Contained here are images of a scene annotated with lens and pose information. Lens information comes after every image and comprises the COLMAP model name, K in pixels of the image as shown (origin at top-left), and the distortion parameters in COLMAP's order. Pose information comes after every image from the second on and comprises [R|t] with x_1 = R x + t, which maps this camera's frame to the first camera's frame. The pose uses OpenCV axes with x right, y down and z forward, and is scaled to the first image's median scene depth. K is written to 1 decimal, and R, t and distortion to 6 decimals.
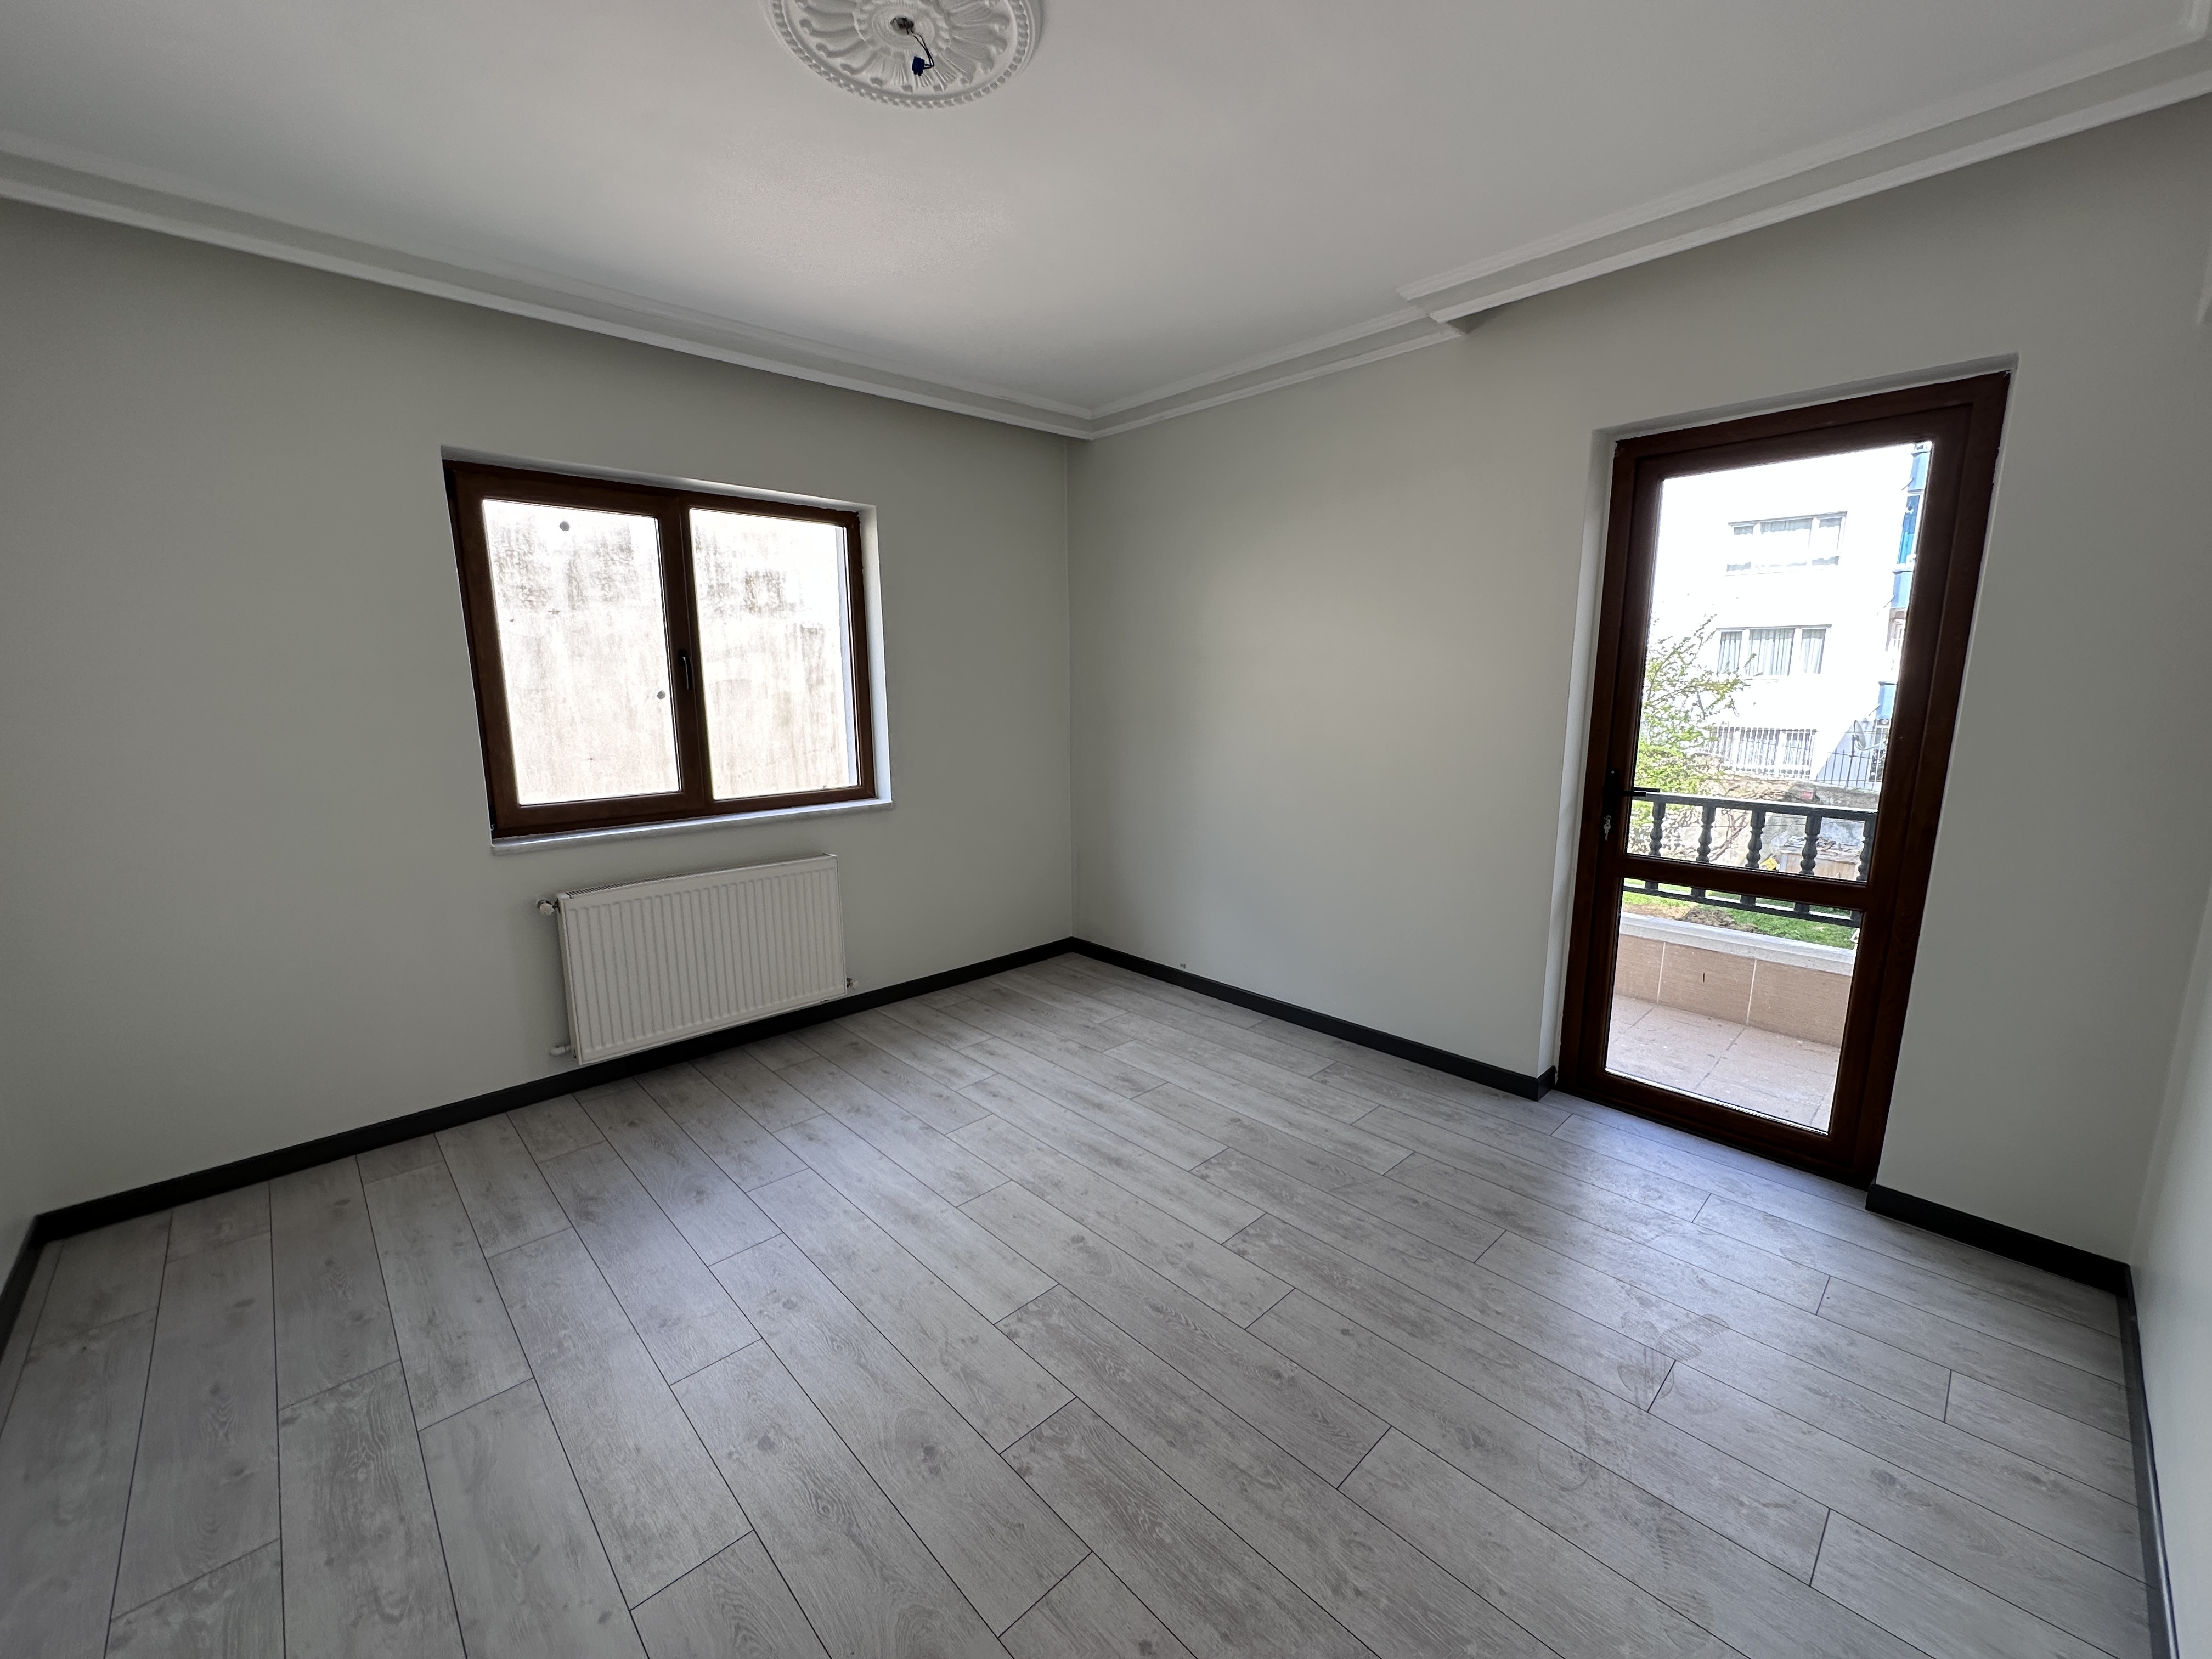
lens RADIAL K [[881.7, 0, 1112.0], [0, 881.7, 838.2], [0, 0, 1]] dist [-0.004168, 0.001842]
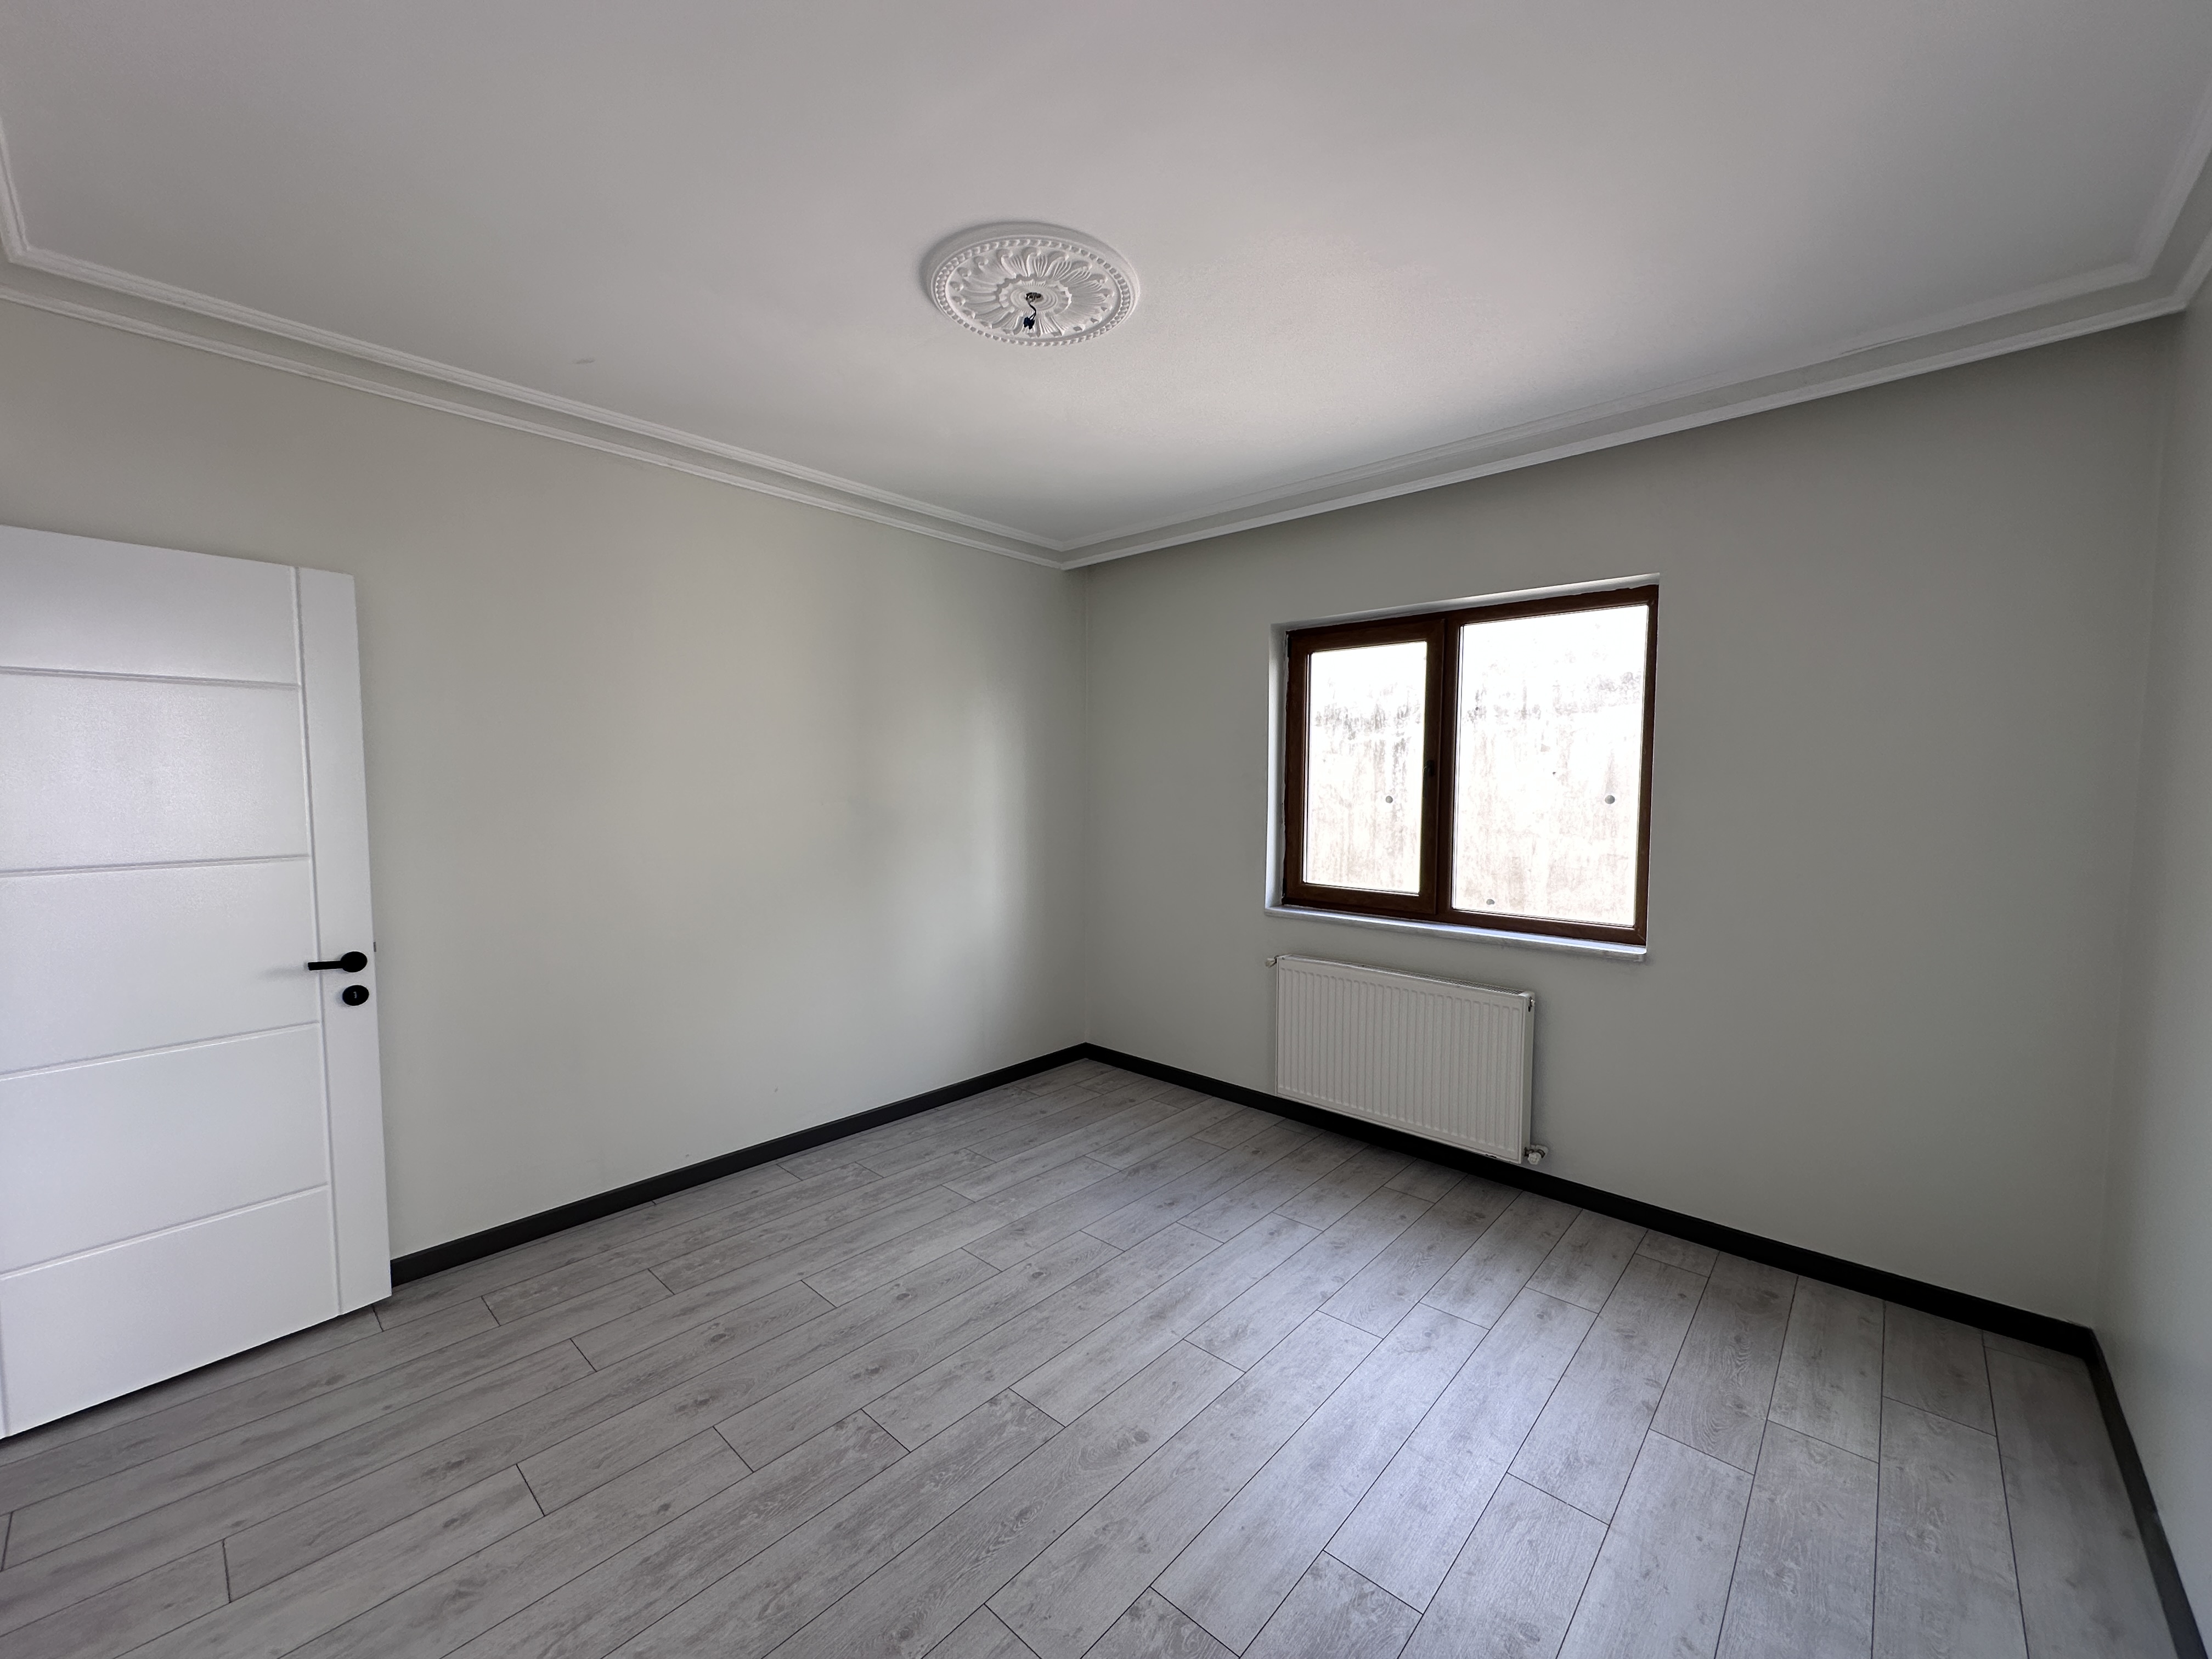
lens RADIAL K [[881.7, 0, 1093.8], [0, 881.7, 834.2], [0, 0, 1]] dist [-0.004168, 0.001842]
pose [[0.062646, 0.071456, -0.995474, 0.772255], [-0.184008, 0.981162, 0.058849, -0.166502], [0.980926, 0.179489, 0.074615, 0.779701]]
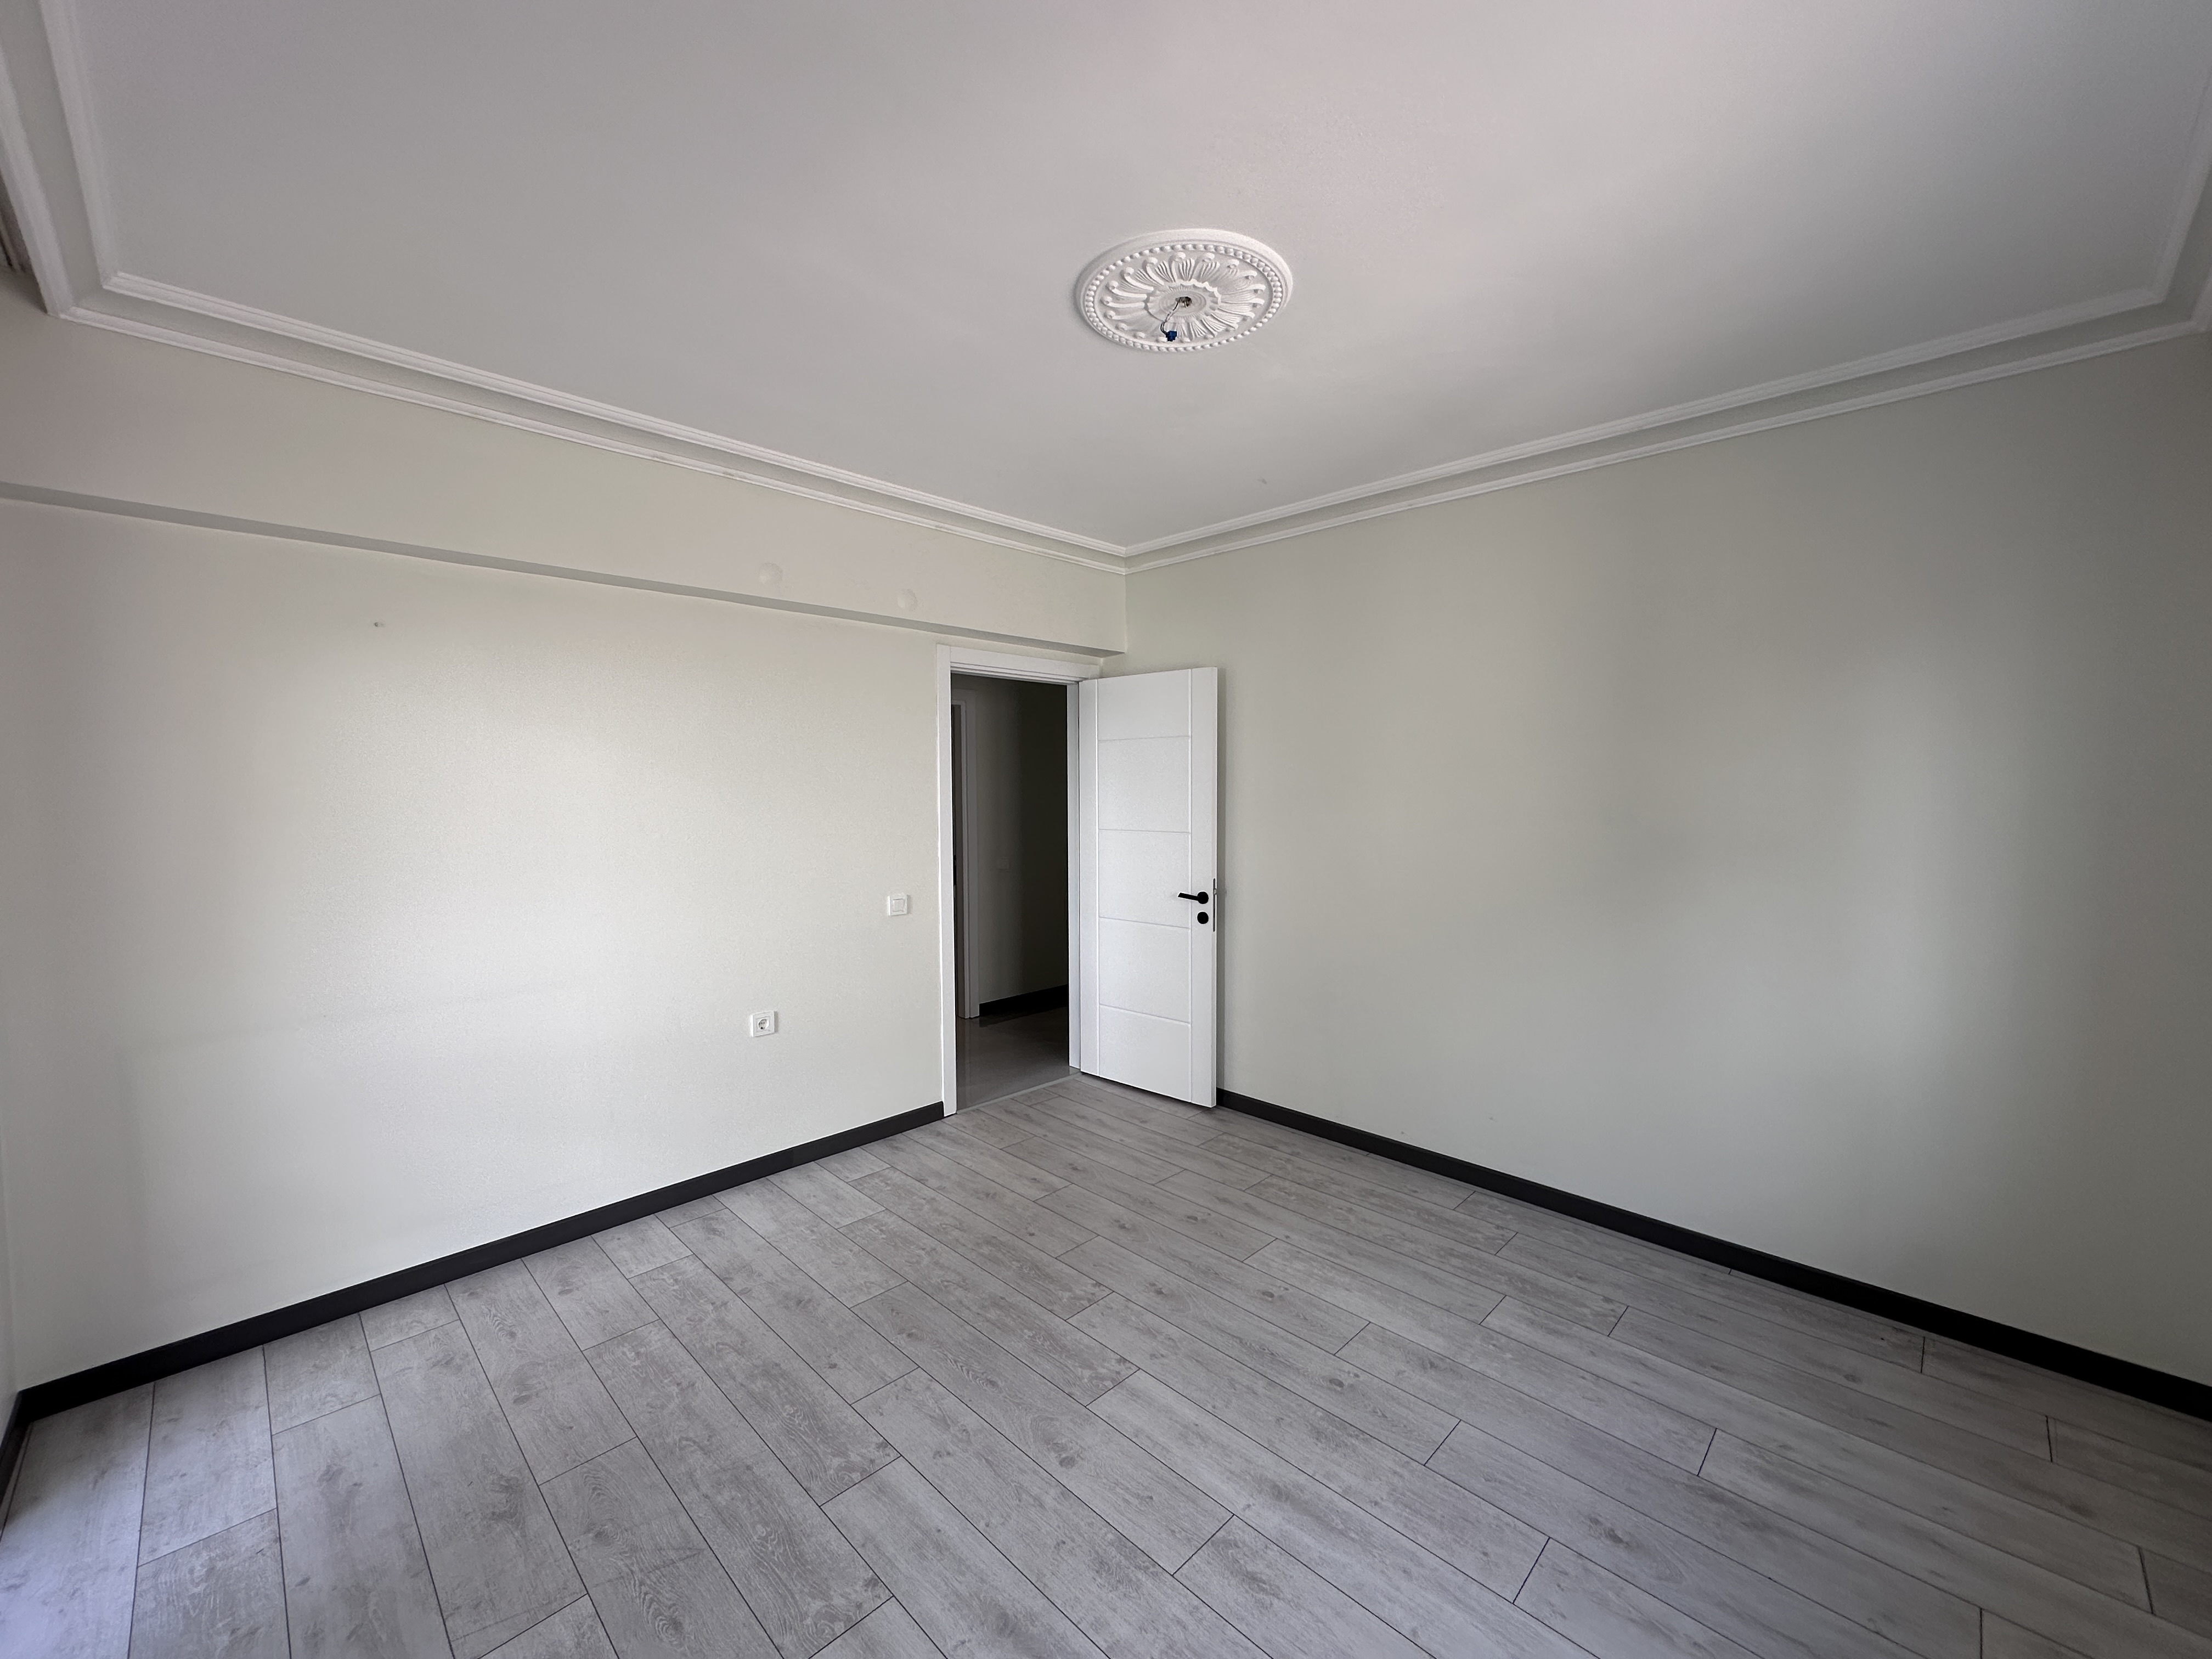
lens RADIAL K [[881.7, 0, 1117.7], [0, 881.7, 852.6], [0, 0, 1]] dist [-0.004168, 0.001842]
pose [[-0.999315, 0.012061, -0.034994, -0.063926], [0.002724, 0.966819, 0.255449, -0.325083], [0.036913, 0.255179, -0.966189, 1.661923]]
